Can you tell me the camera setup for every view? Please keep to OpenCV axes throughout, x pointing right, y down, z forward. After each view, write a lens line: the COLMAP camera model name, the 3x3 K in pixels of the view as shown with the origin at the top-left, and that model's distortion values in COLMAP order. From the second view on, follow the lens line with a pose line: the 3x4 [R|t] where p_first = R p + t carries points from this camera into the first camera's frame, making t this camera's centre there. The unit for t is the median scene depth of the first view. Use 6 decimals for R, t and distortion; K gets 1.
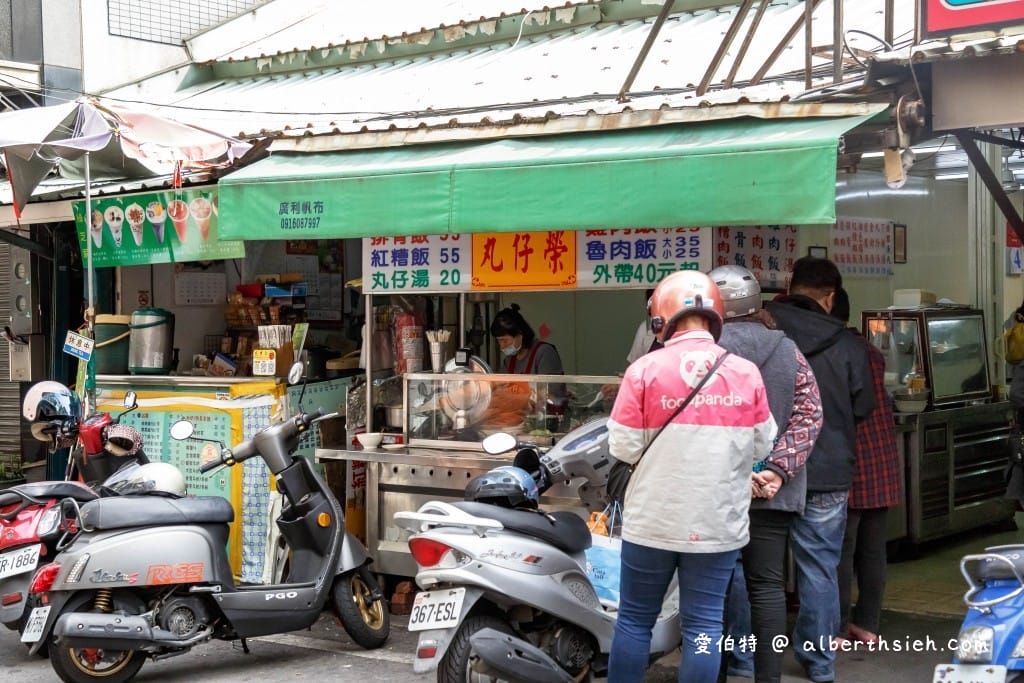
lens RADIAL K [[1667.5, 0, 511.6], [0, 1667.5, 339.2], [0, 0, 1]] dist [0.207610, 0.000000]
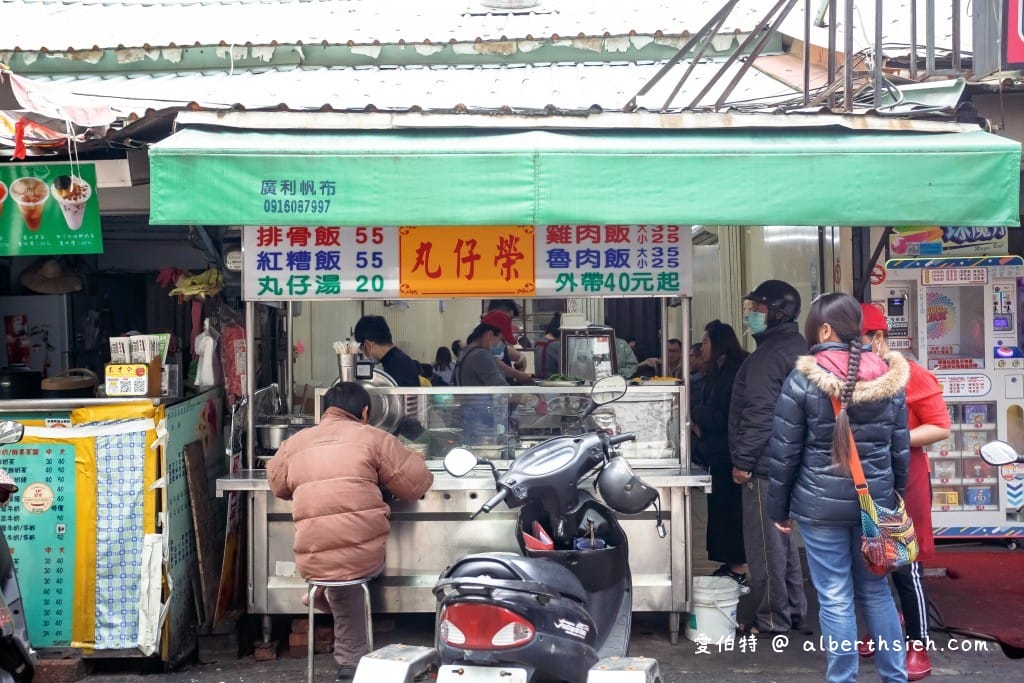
lens RADIAL K [[1057.7, 0, 512.5], [0, 1057.7, 343.7], [0, 0, 1]] dist [0.053173, 0.000000]
pose [[0.799636, 0.001699, 0.600483, -0.336248], [0.011616, 0.999765, -0.018298, 0.008267], [-0.600373, 0.021607, 0.799428, 0.496864]]
